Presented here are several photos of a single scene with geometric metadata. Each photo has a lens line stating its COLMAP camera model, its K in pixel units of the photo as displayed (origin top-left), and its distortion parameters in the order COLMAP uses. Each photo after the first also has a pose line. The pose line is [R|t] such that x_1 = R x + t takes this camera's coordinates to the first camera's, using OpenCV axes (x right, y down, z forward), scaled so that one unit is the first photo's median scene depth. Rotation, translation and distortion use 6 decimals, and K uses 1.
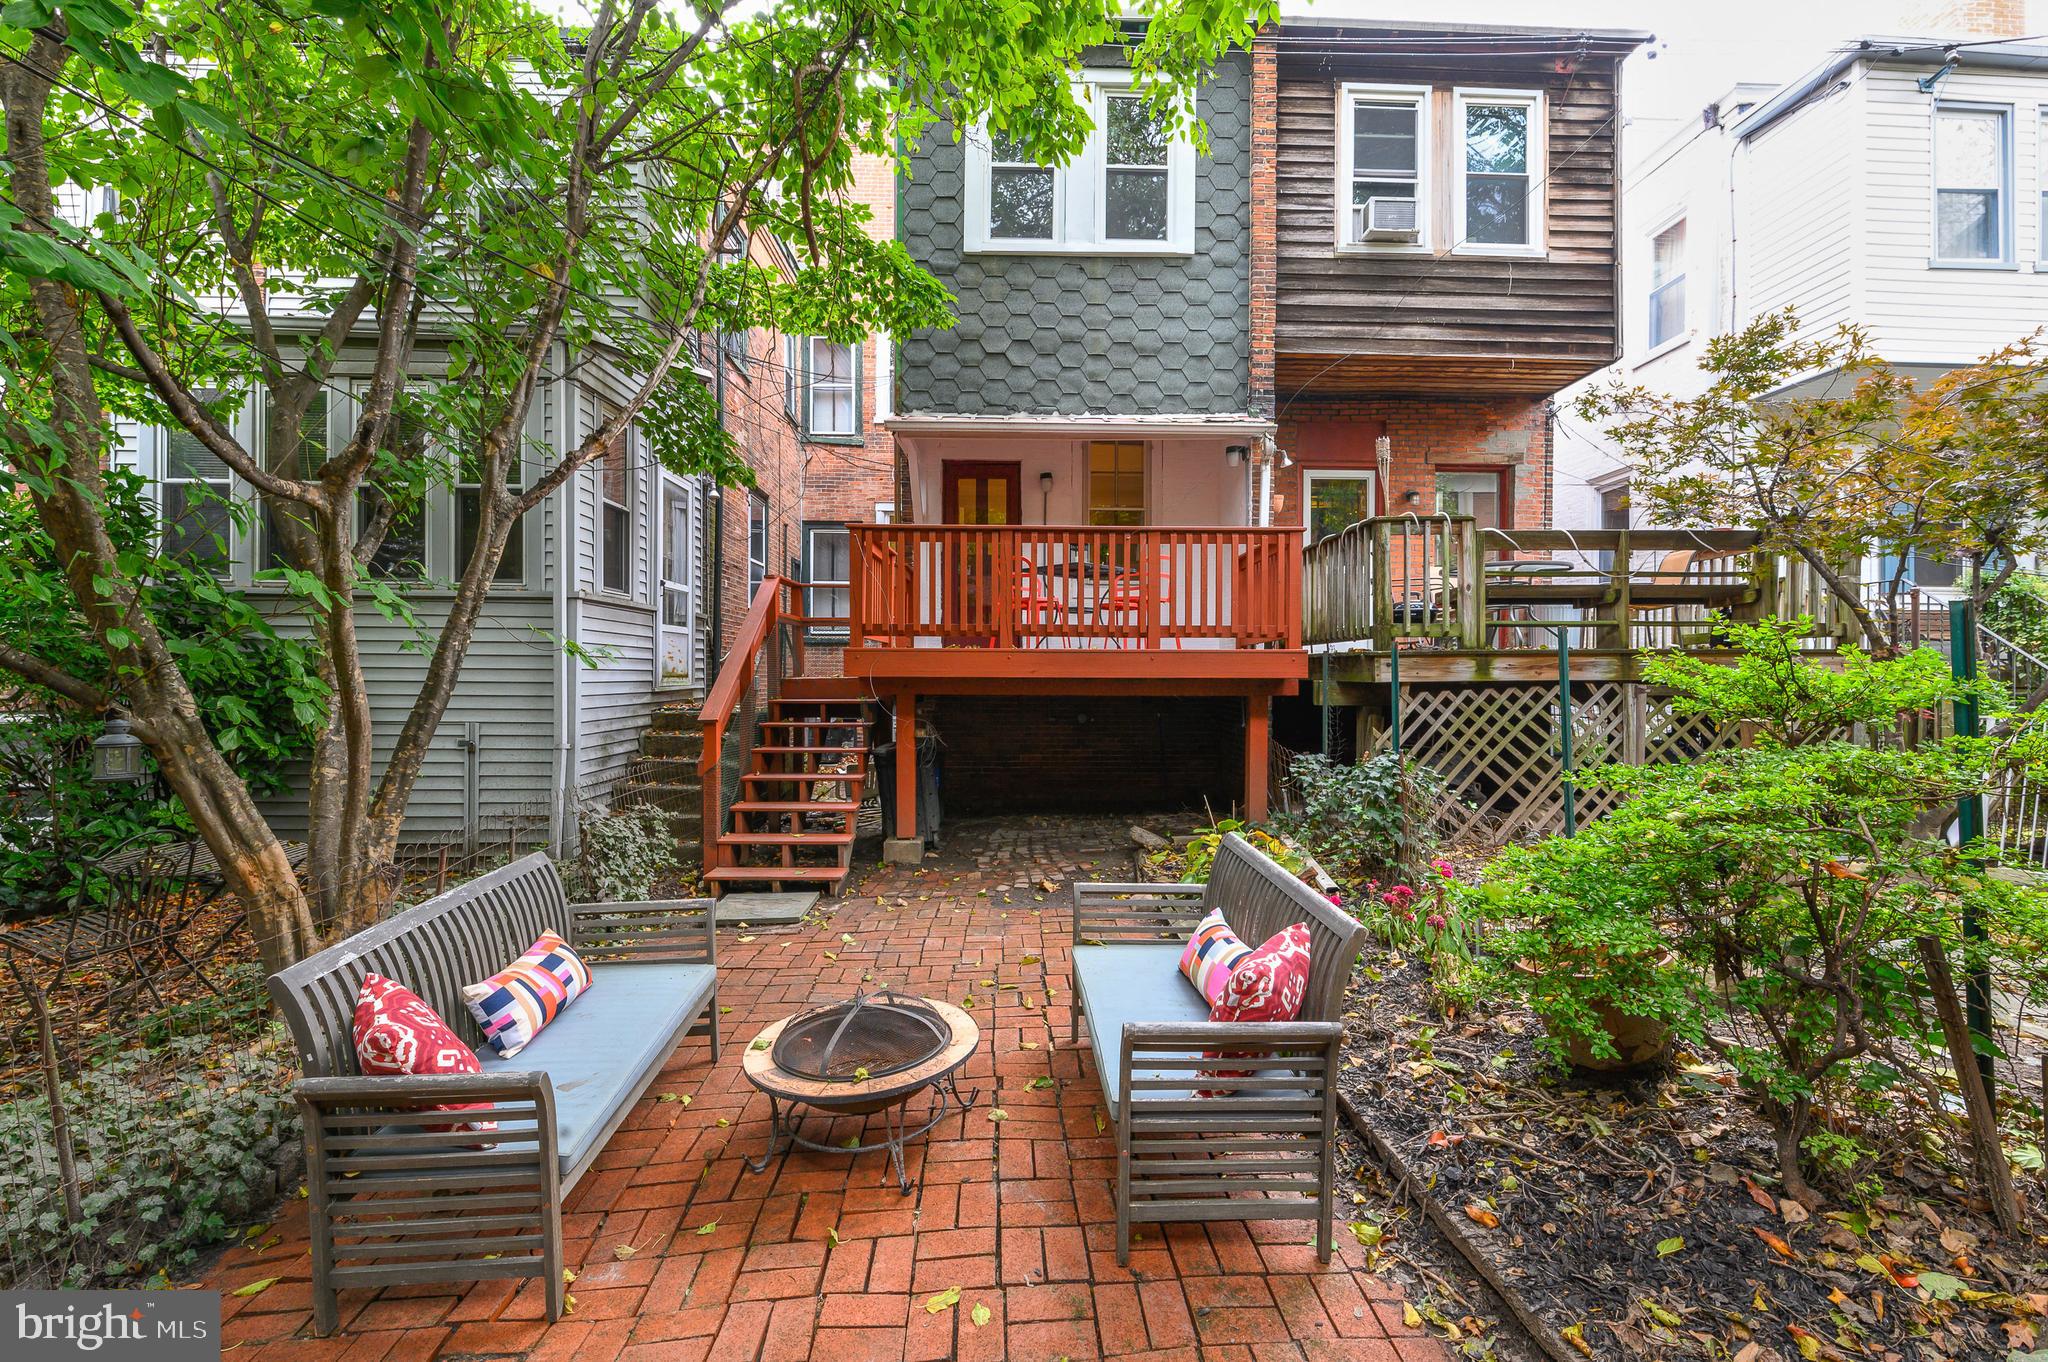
lens RADIAL K [[877.6, 0, 1028.9], [0, 877.6, 712.6], [0, 0, 1]] dist [0.013323, -0.009104]
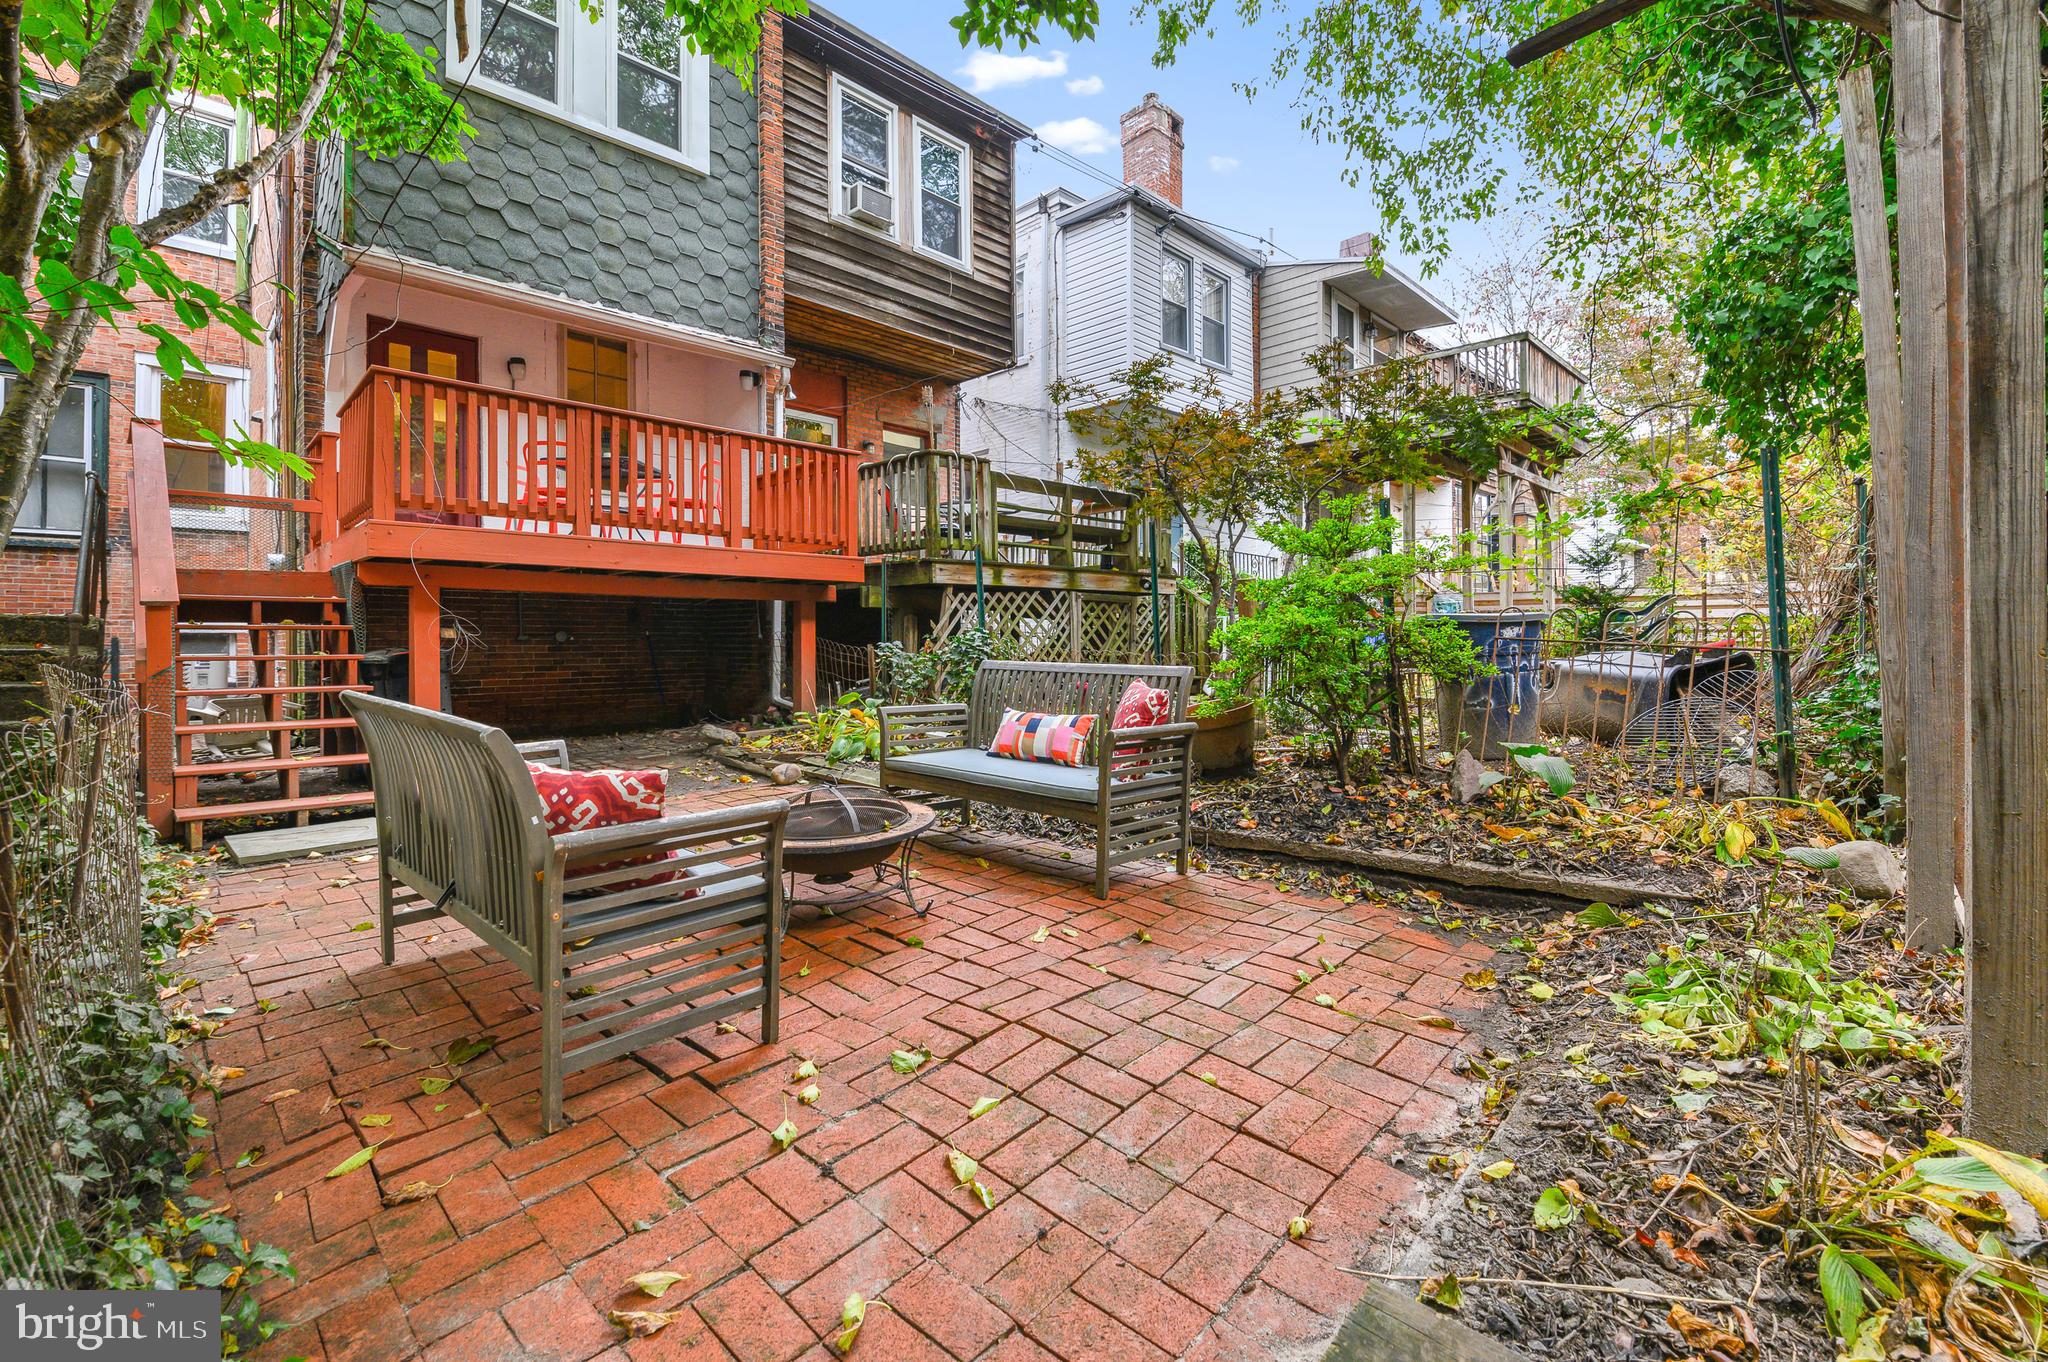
lens RADIAL K [[886.8, 0, 1021.4], [0, 886.8, 665.6], [0, 0, 1]] dist [0.013691, -0.000361]
pose [[0.735066, -0.022327, 0.677628, -0.263504], [0.028787, 0.999584, 0.001708, 0.060249], [-0.677384, 0.018251, 0.735403, -0.002671]]
